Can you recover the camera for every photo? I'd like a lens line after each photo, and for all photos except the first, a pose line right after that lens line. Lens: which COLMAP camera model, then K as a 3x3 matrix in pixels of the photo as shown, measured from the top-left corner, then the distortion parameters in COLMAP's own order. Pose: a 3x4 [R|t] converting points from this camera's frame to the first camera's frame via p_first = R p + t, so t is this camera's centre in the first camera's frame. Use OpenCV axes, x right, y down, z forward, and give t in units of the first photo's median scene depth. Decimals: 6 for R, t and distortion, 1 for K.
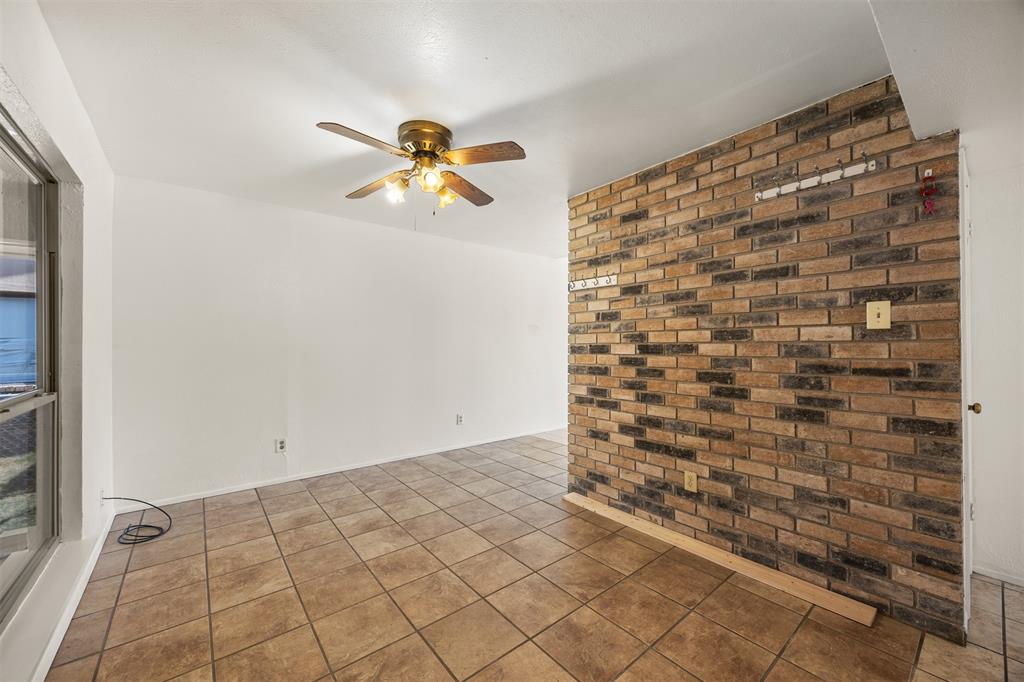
lens RADIAL K [[393.4, 0, 513.0], [0, 393.4, 344.2], [0, 0, 1]] dist [-0.000426, -0.000334]
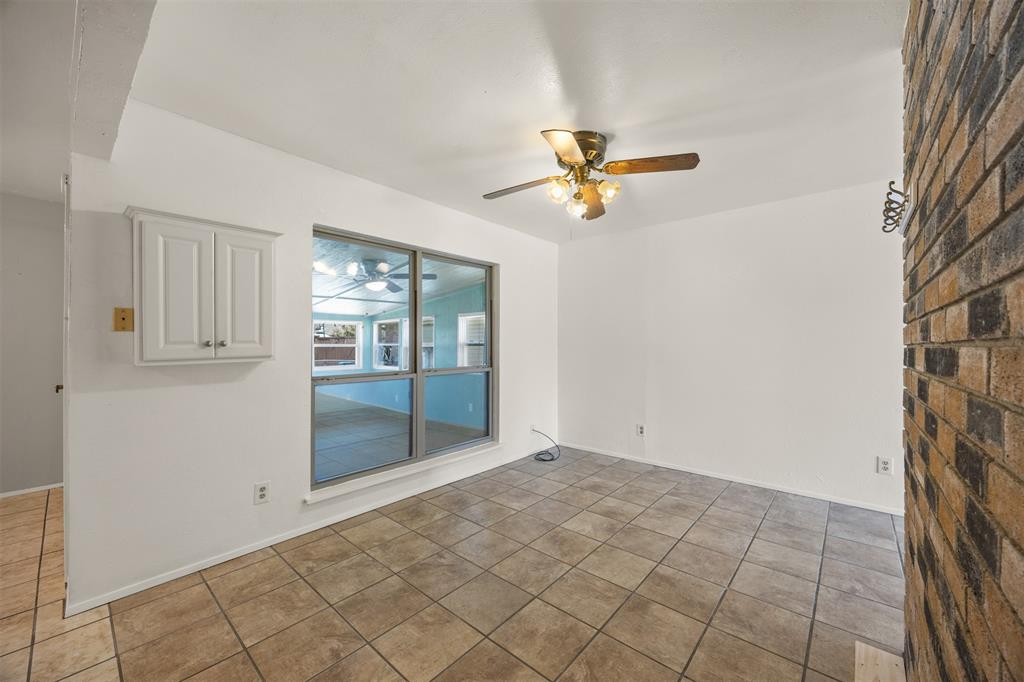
lens RADIAL K [[393.4, 0, 513.0], [0, 393.4, 344.2], [0, 0, 1]] dist [-0.000426, -0.000334]
pose [[0.163834, 0.002160, -0.986485, 0.641474], [0.002292, 0.999994, 0.002570, -0.003869], [0.986485, -0.002682, 0.163829, 0.549607]]
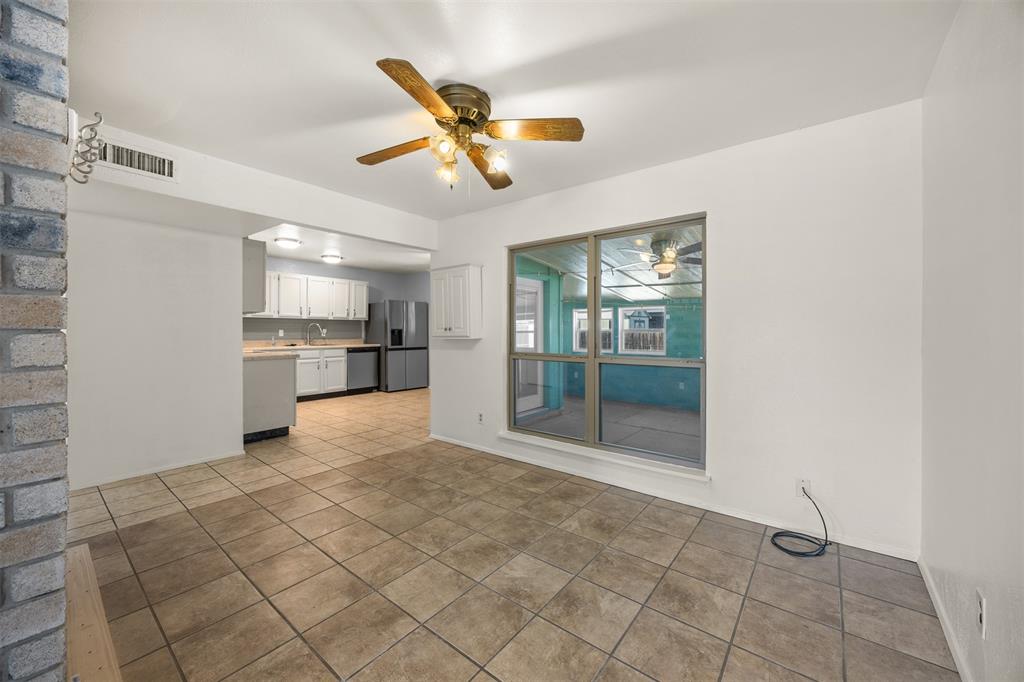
lens RADIAL K [[390.0, 0, 509.4], [0, 390.0, 328.8], [0, 0, 1]] dist [-0.006918, -0.000124]
pose [[-0.979678, -0.000446, -0.200574, -0.128880], [0.000825, 0.999980, -0.006252, 0.004463], [0.200573, -0.006290, -0.979659, 1.598621]]
